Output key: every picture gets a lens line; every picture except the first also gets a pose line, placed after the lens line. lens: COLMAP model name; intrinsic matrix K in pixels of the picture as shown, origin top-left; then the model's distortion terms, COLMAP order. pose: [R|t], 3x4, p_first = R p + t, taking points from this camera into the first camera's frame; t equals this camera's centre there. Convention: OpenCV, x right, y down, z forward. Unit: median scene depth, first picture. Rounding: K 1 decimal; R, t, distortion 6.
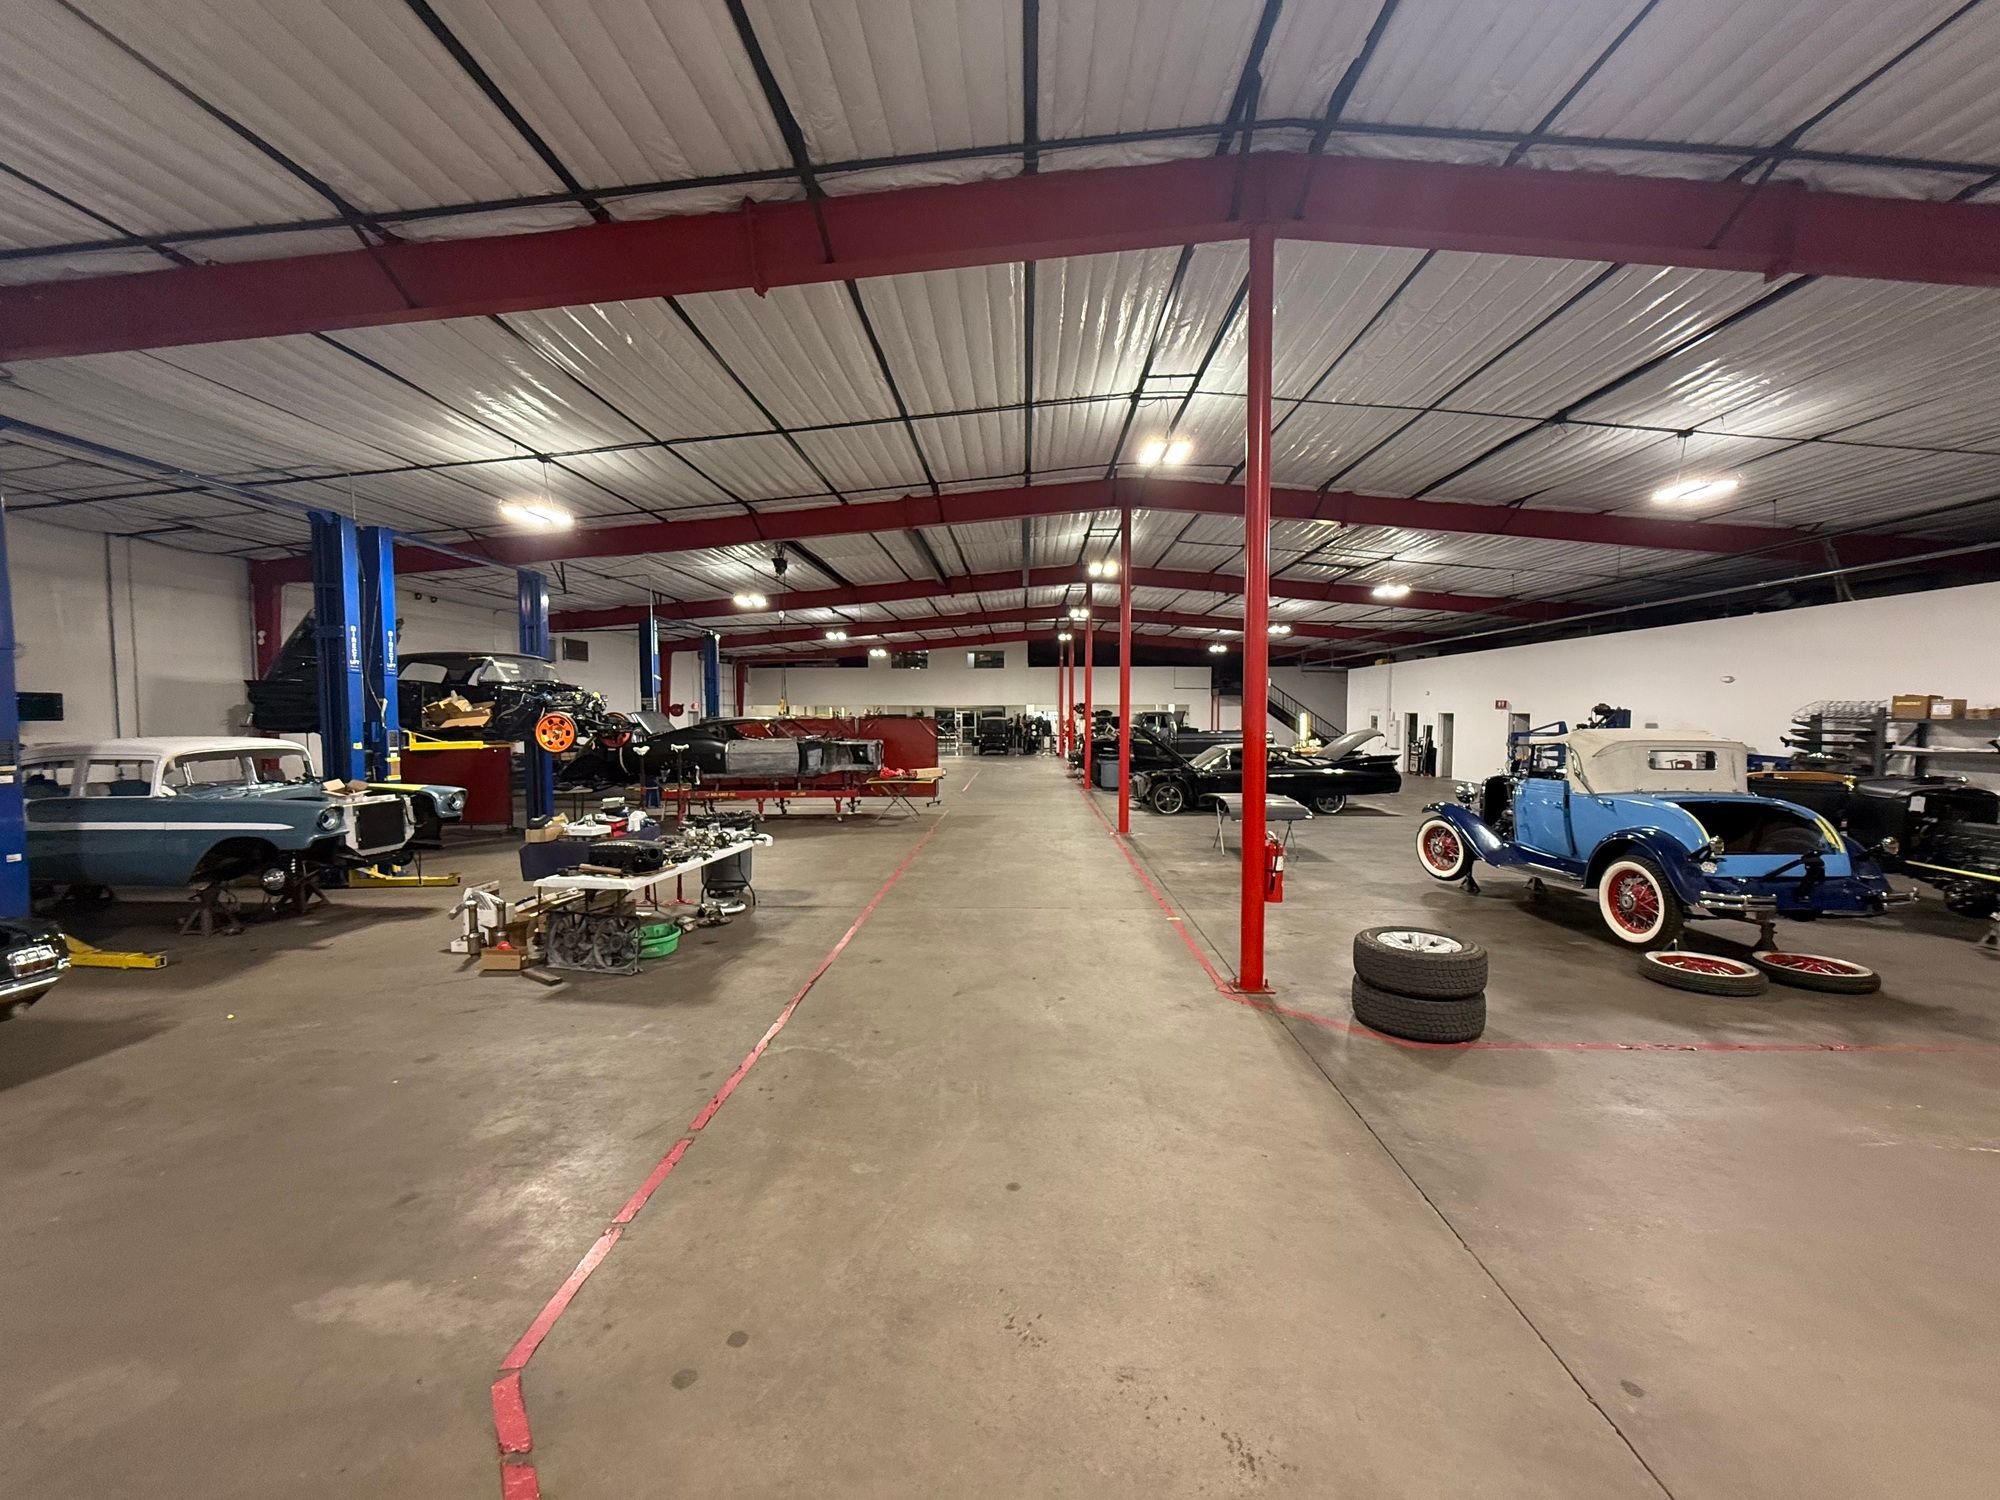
lens RADIAL K [[791.0, 0, 1001.9], [0, 791.0, 753.4], [0, 0, 1]] dist [-0.000995, 0.000176]
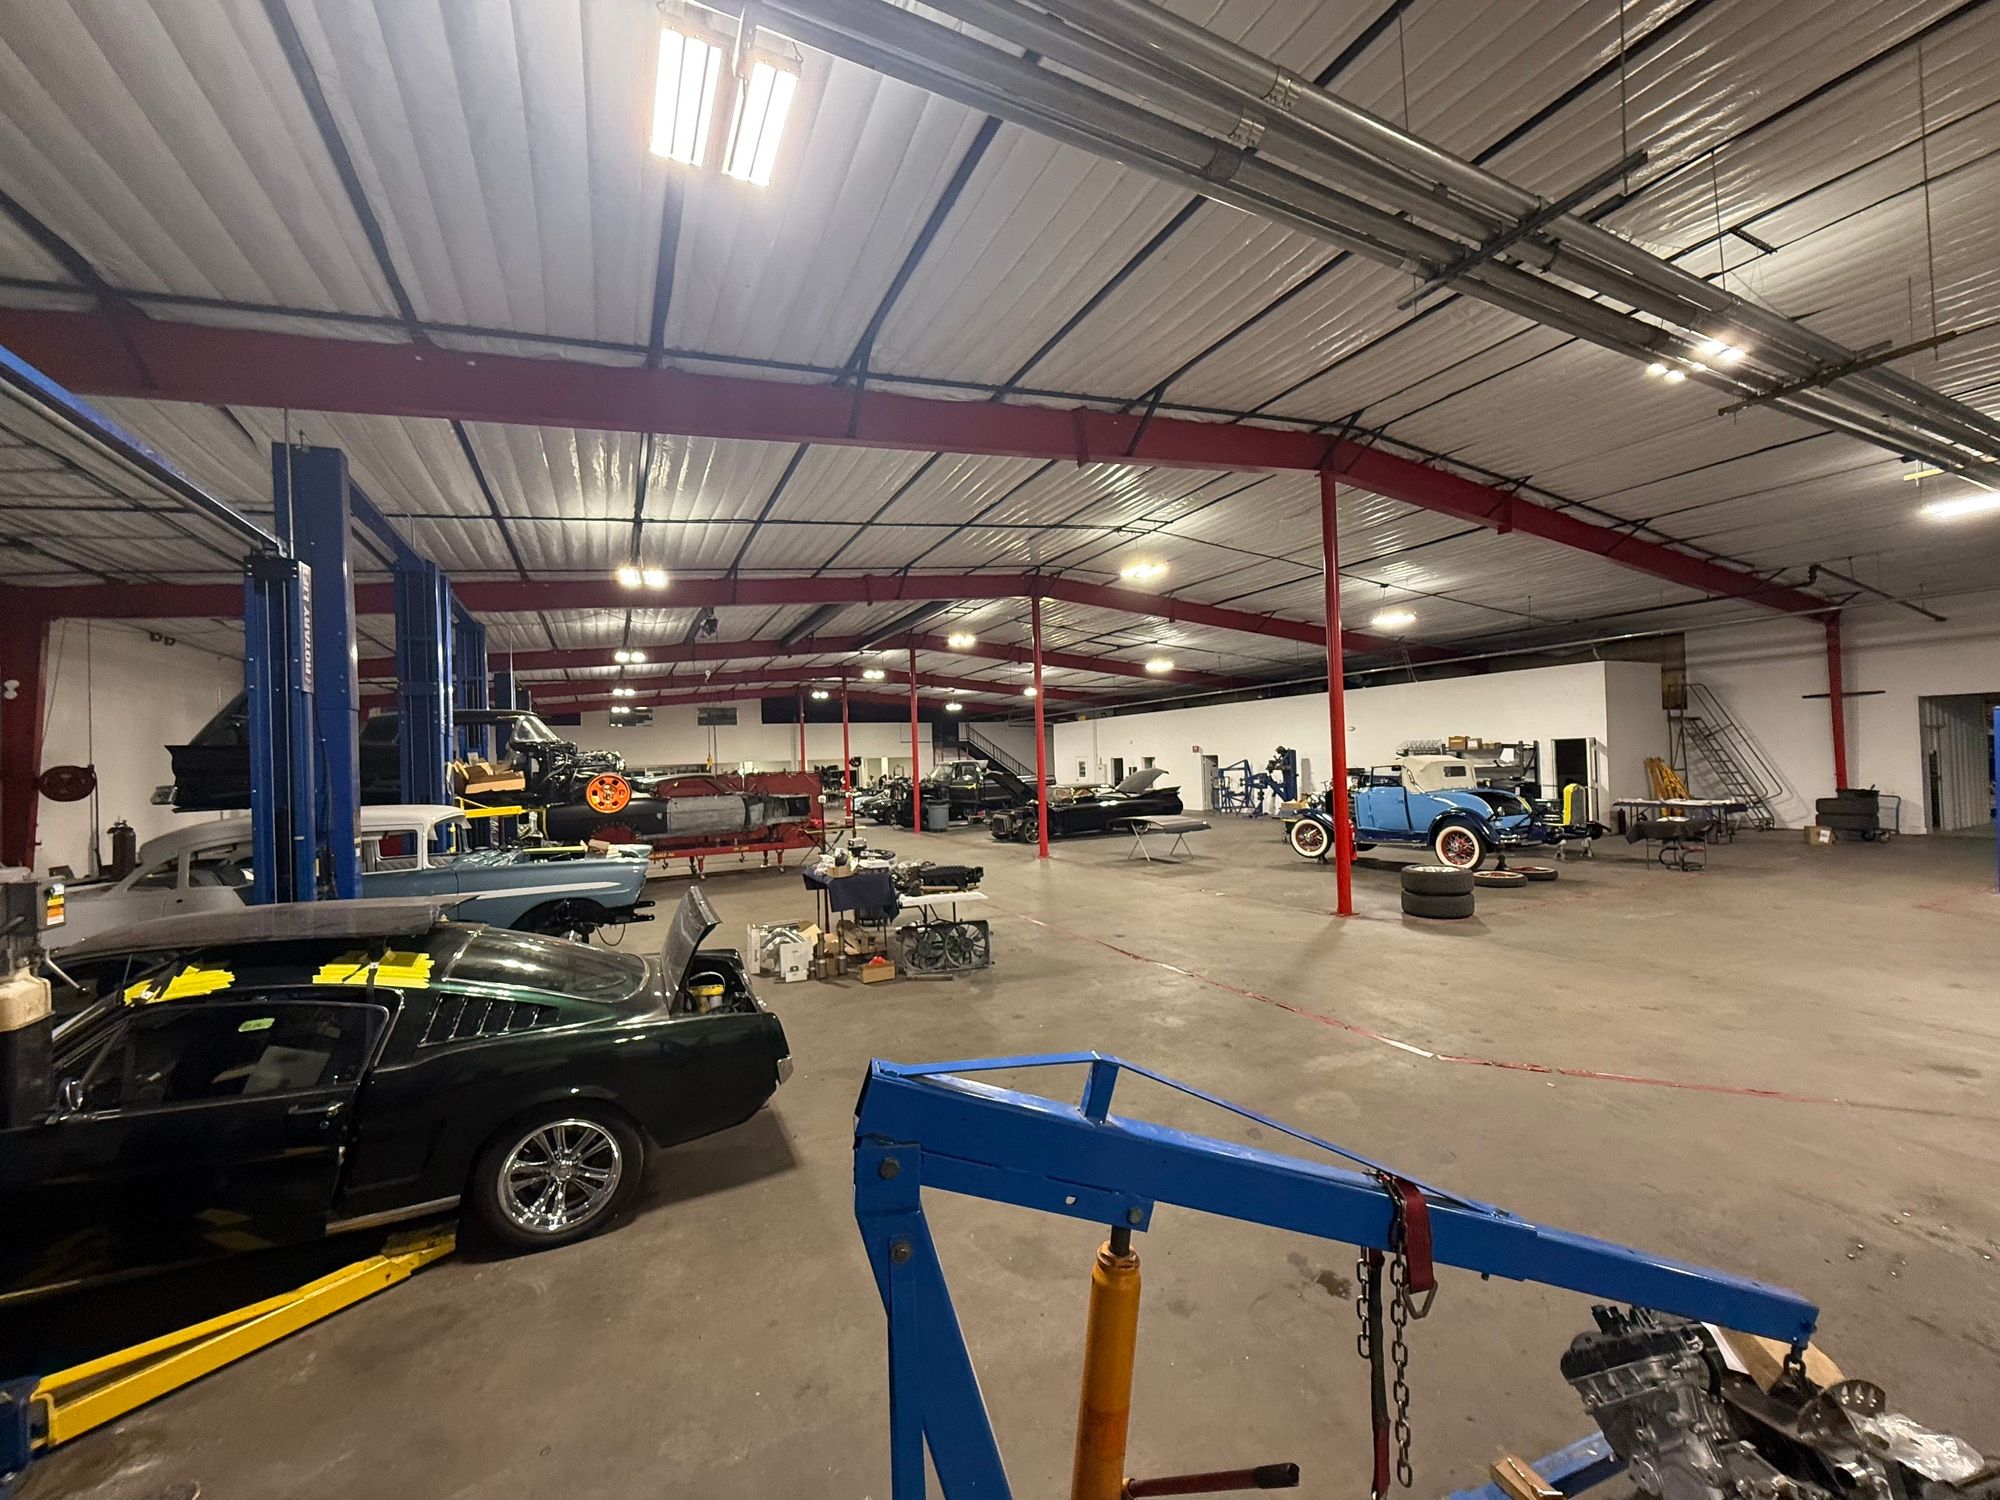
lens RADIAL K [[791.0, 0, 1001.9], [0, 791.0, 753.4], [0, 0, 1]] dist [-0.000995, 0.000176]
pose [[0.883997, -0.023138, 0.466919, -0.650210], [0.055916, 0.996838, -0.056466, 0.007833], [-0.464136, 0.076024, 0.882495, -0.096869]]
